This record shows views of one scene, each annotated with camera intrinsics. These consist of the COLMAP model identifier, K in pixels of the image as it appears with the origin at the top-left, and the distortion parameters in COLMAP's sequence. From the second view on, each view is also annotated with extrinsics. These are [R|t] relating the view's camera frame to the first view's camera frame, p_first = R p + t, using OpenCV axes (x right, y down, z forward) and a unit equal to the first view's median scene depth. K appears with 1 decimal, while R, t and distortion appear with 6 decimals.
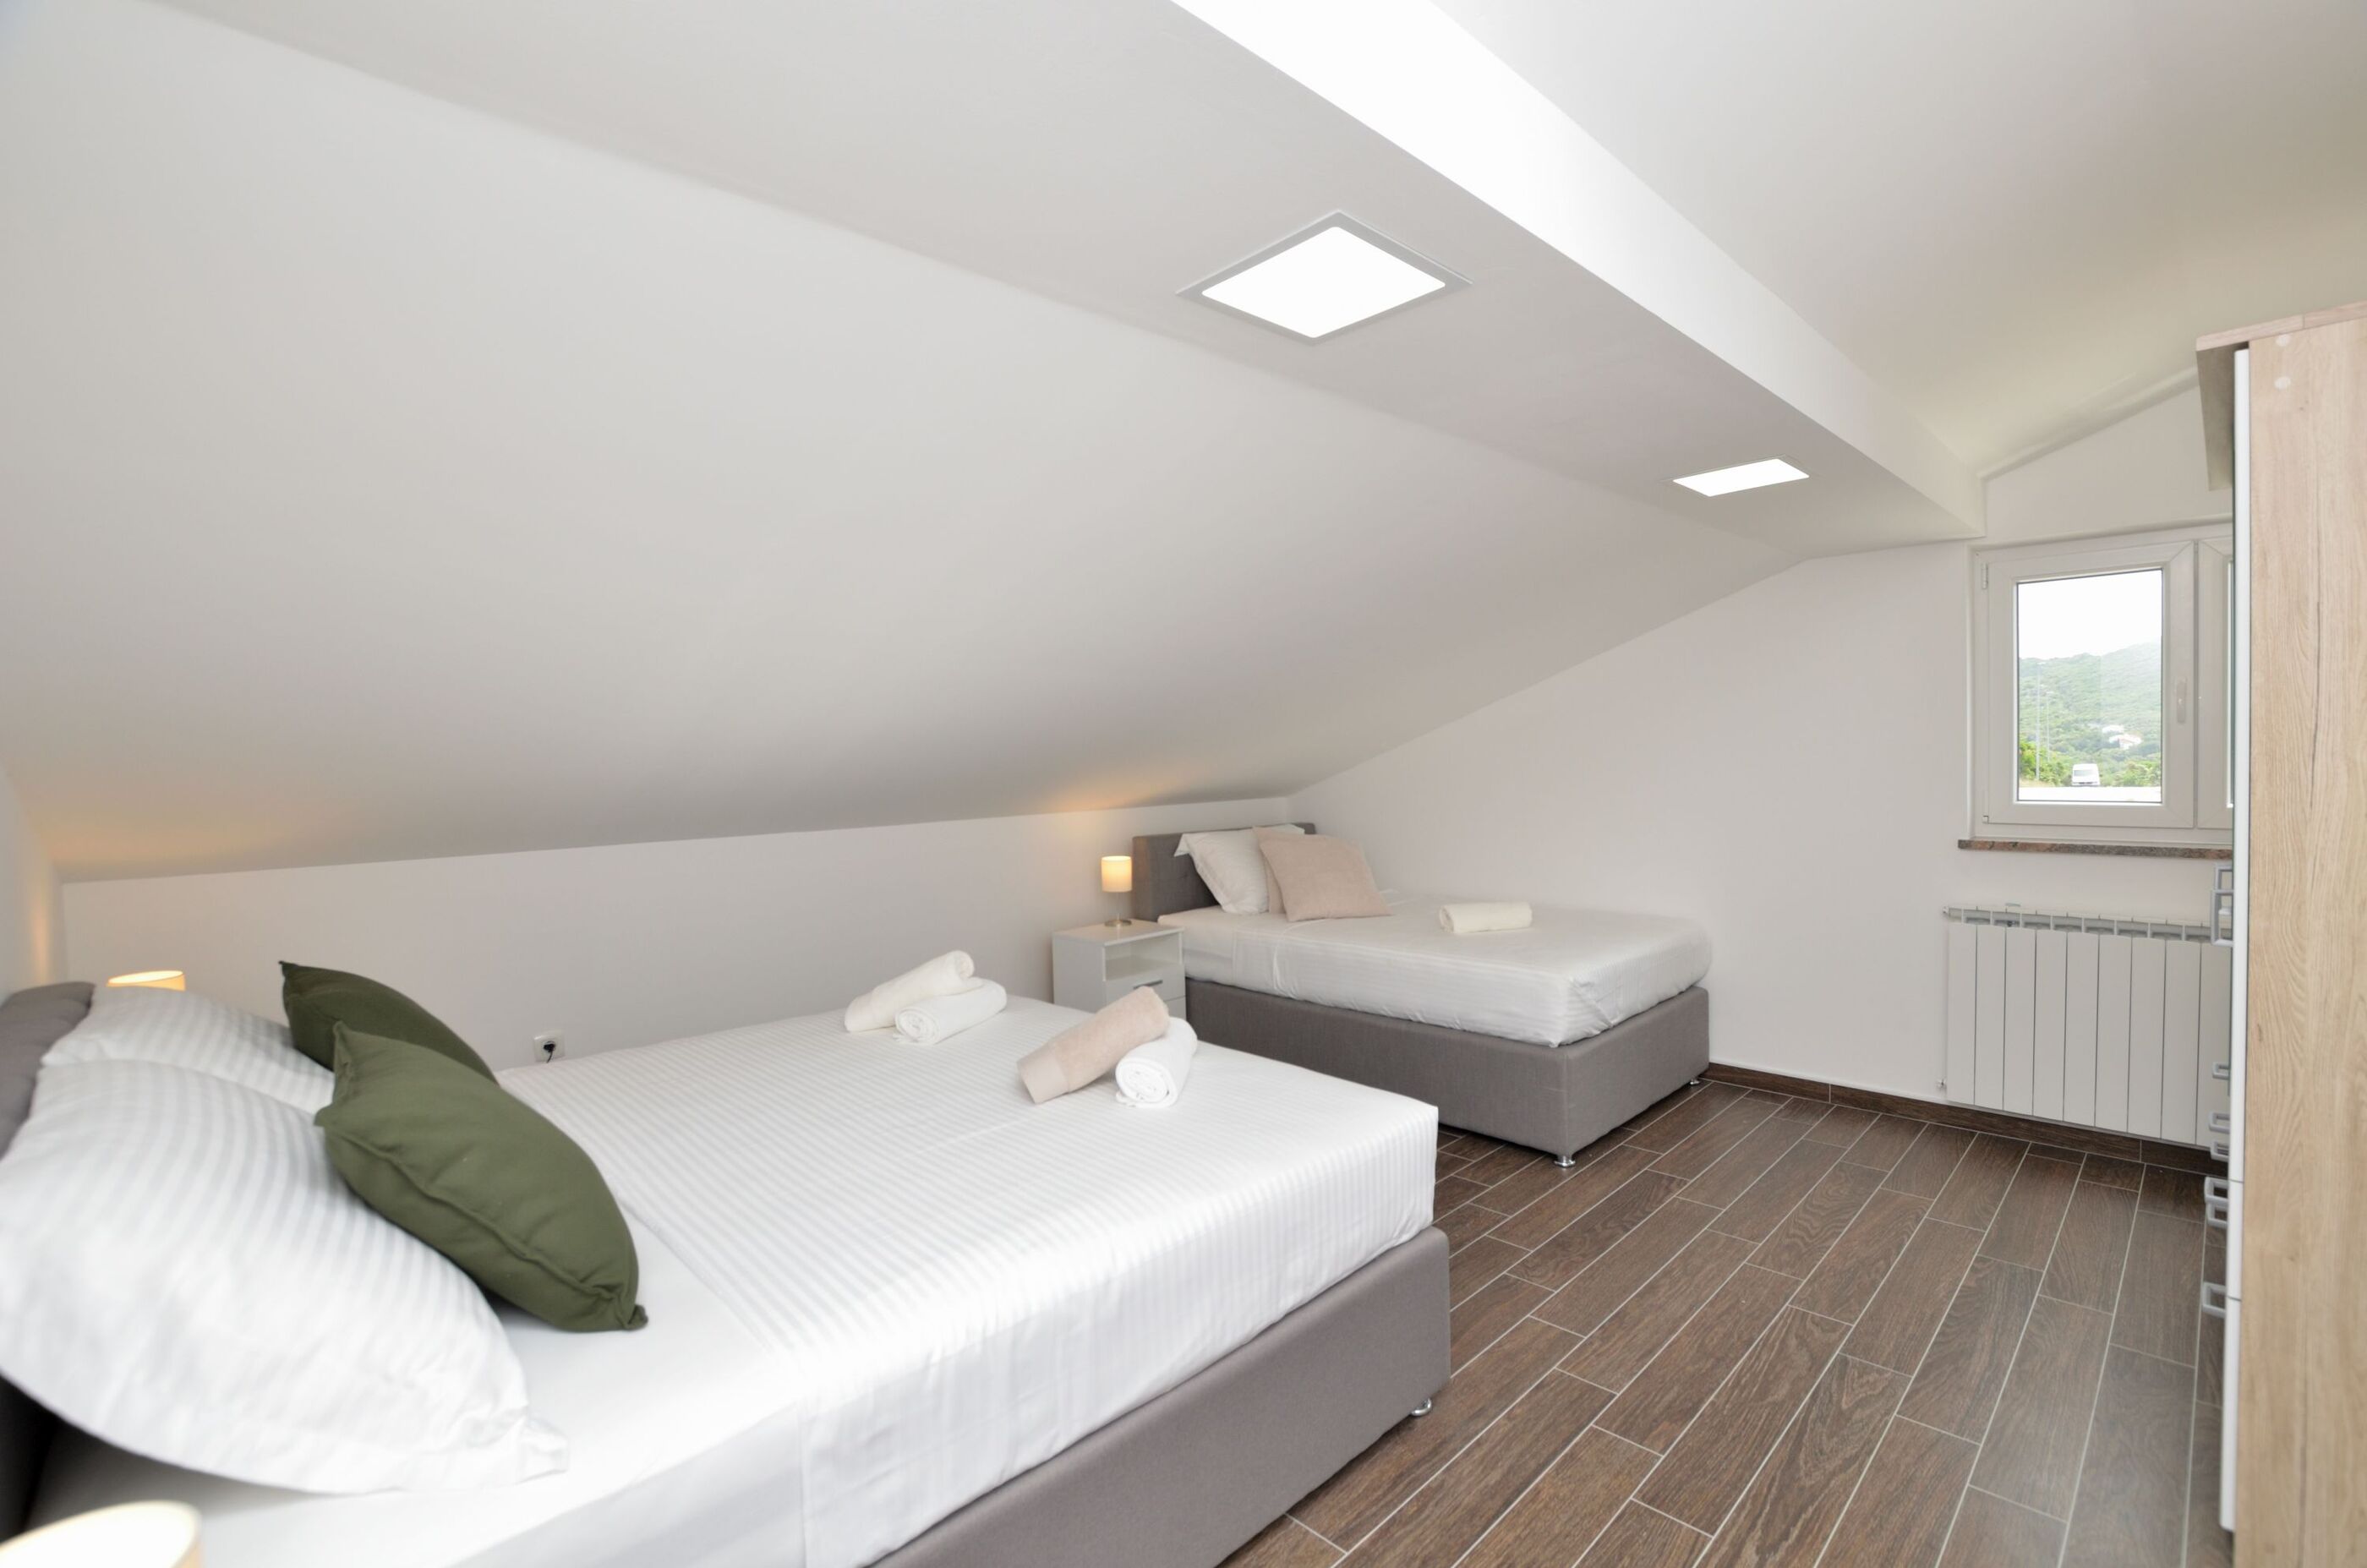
lens RADIAL K [[1045.0, 0, 1176.8], [0, 1045.0, 782.3], [0, 0, 1]] dist [-0.035738, 0.006423]
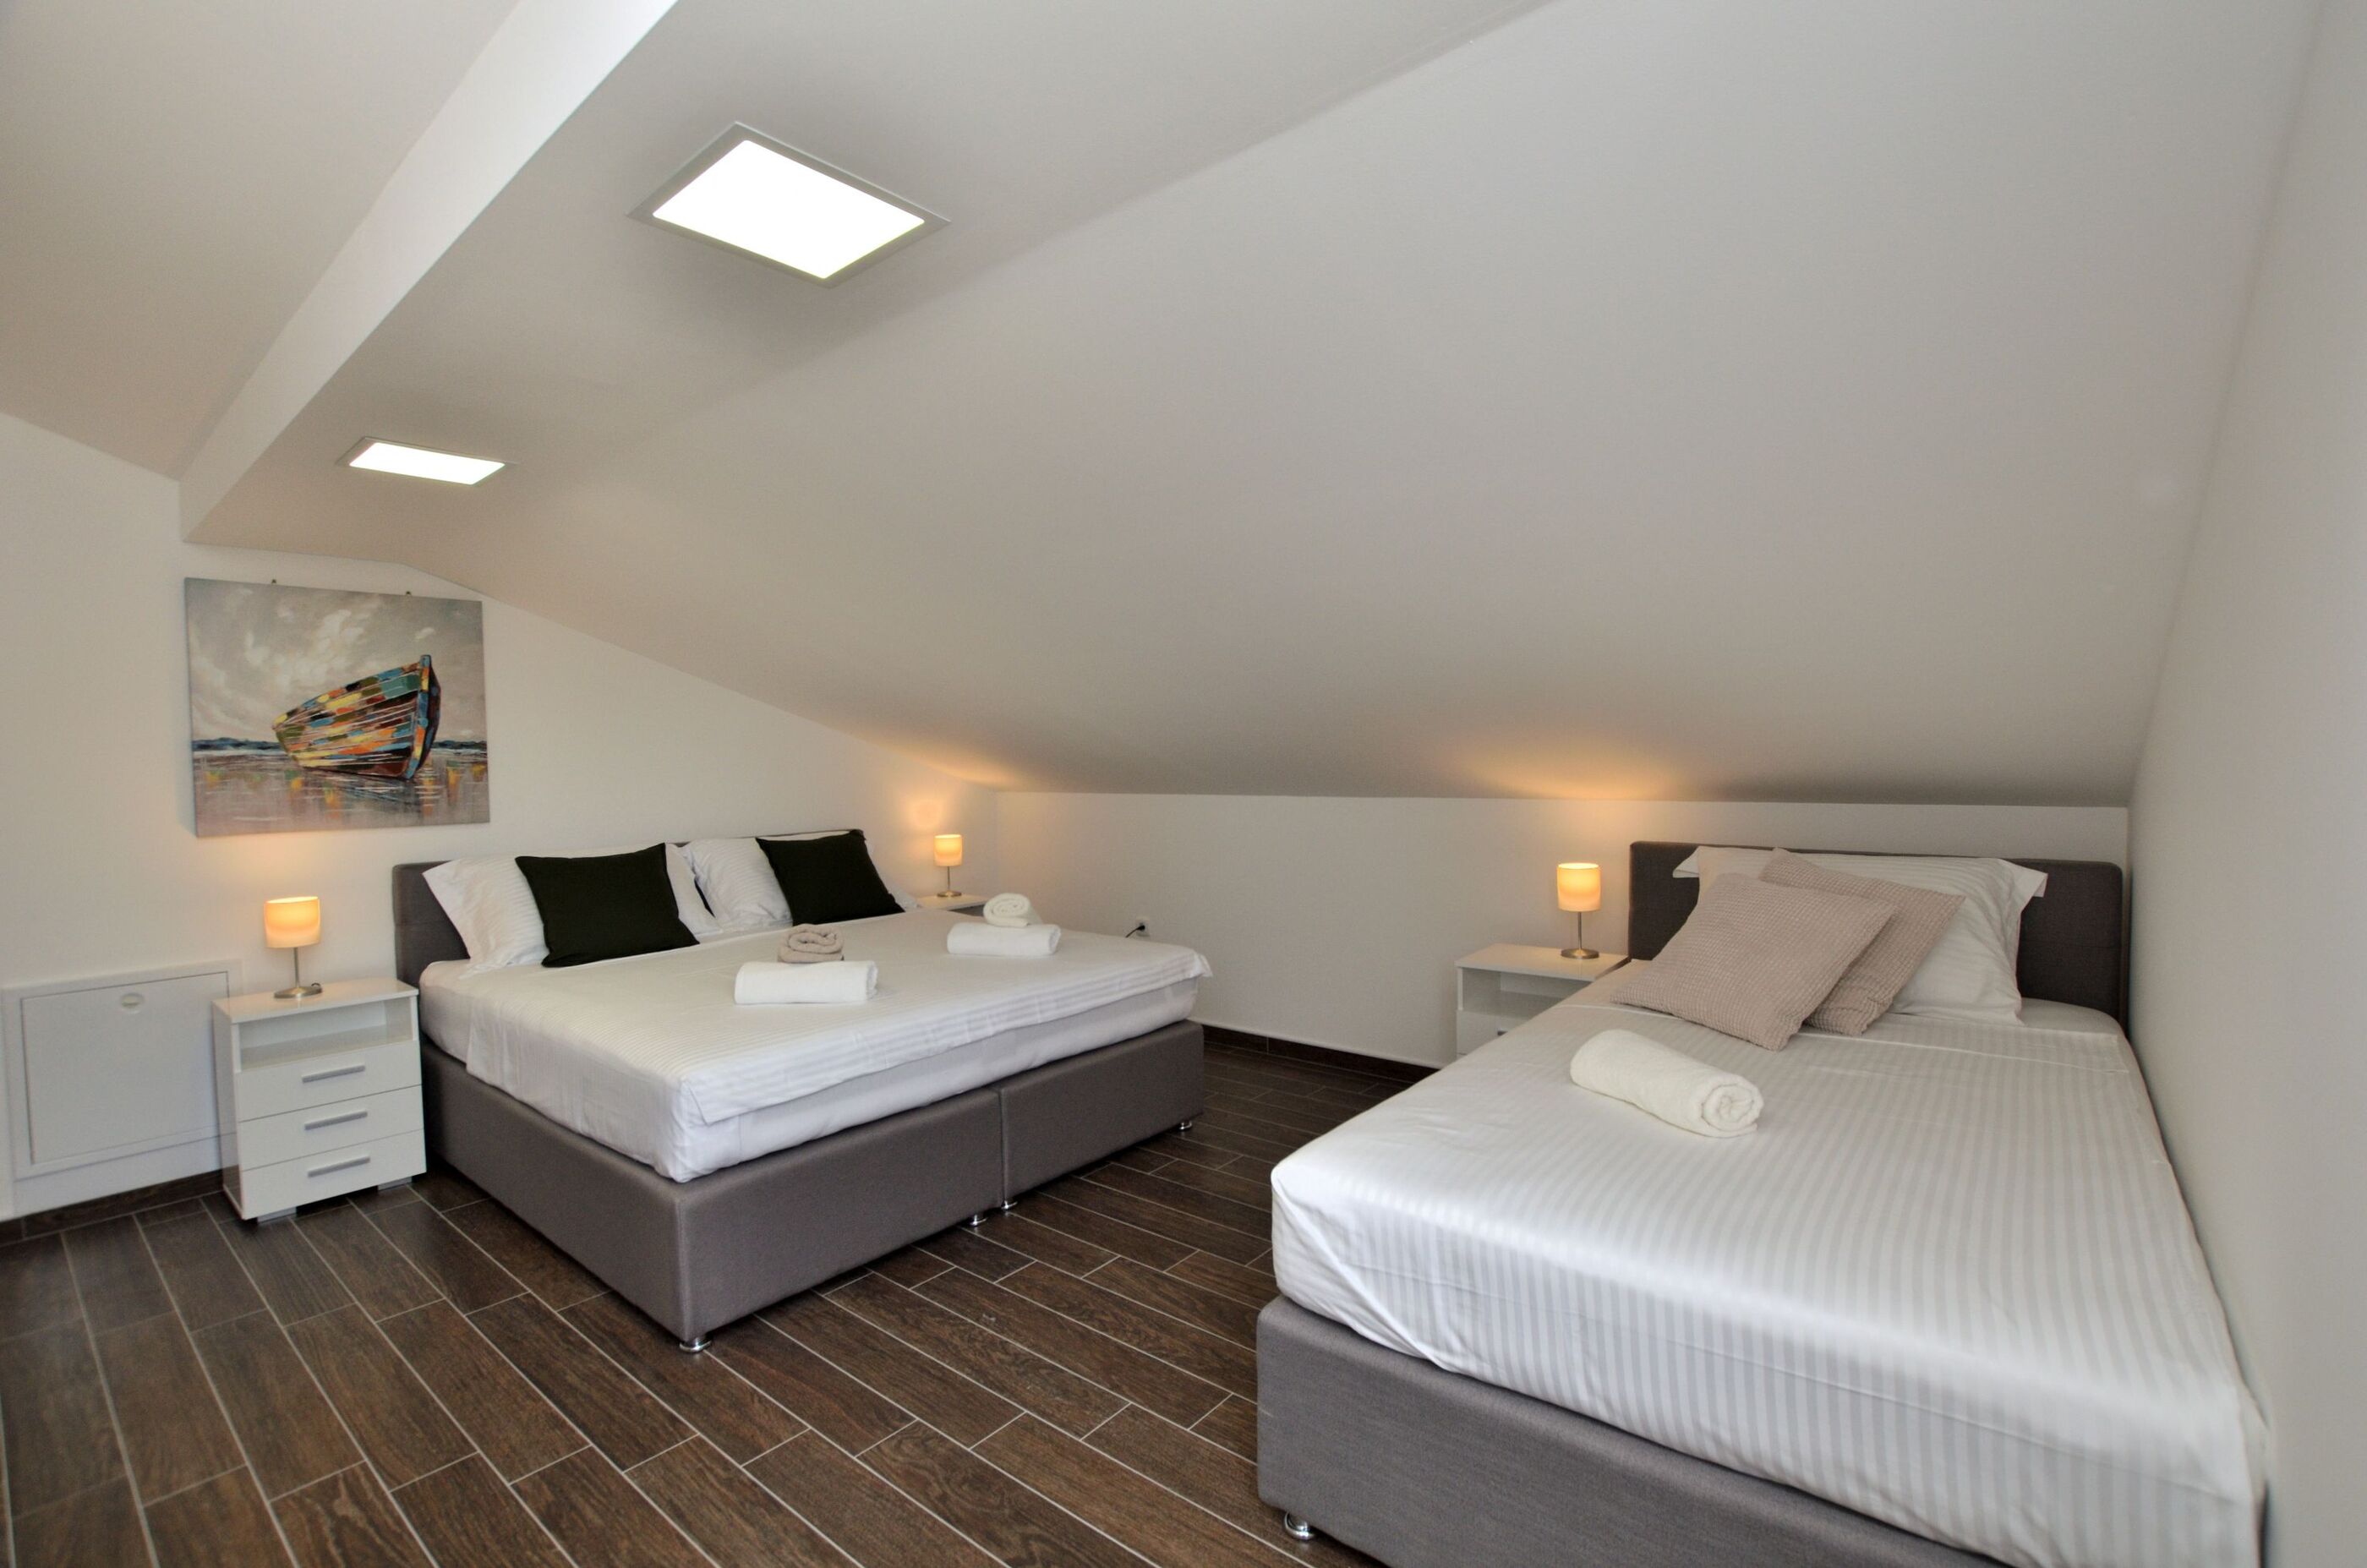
lens RADIAL K [[1045.0, 0, 1201.7], [0, 1045.0, 811.3], [0, 0, 1]] dist [-0.035738, 0.006423]
pose [[0.136953, 0.080115, -0.987332, 1.258177], [-0.013664, 0.996782, 0.078987, -0.036676], [0.990483, 0.002674, 0.137607, 1.315126]]
